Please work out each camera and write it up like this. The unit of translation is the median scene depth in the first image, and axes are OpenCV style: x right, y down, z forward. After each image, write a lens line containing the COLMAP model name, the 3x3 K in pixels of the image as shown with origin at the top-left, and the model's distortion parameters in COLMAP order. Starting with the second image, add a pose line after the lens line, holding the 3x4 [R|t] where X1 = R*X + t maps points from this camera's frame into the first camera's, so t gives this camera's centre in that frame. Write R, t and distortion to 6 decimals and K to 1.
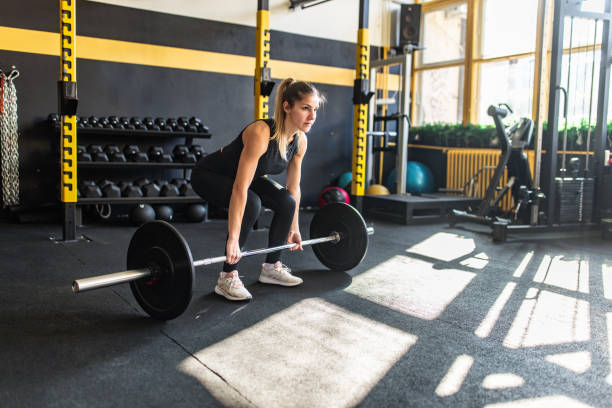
lens RADIAL K [[587.7, 0, 307.8], [0, 587.7, 205.5], [0, 0, 1]] dist [0.000904, -0.007213]
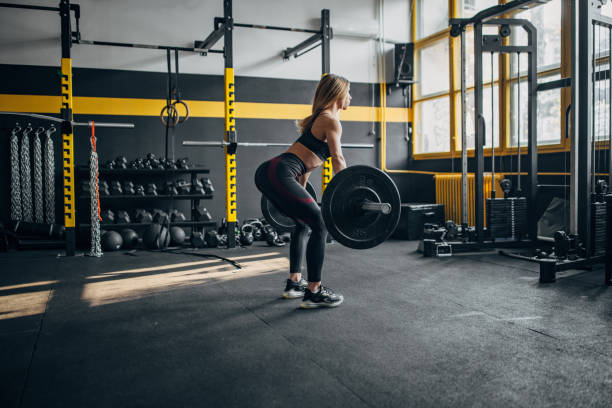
lens RADIAL K [[587.7, 0, 307.8], [0, 587.7, 205.5], [0, 0, 1]] dist [0.000904, -0.007213]
pose [[0.977494, -0.025640, -0.209401, 0.297255], [0.015824, 0.998702, -0.048417, 0.013602], [0.210371, 0.044014, 0.976630, -0.128356]]
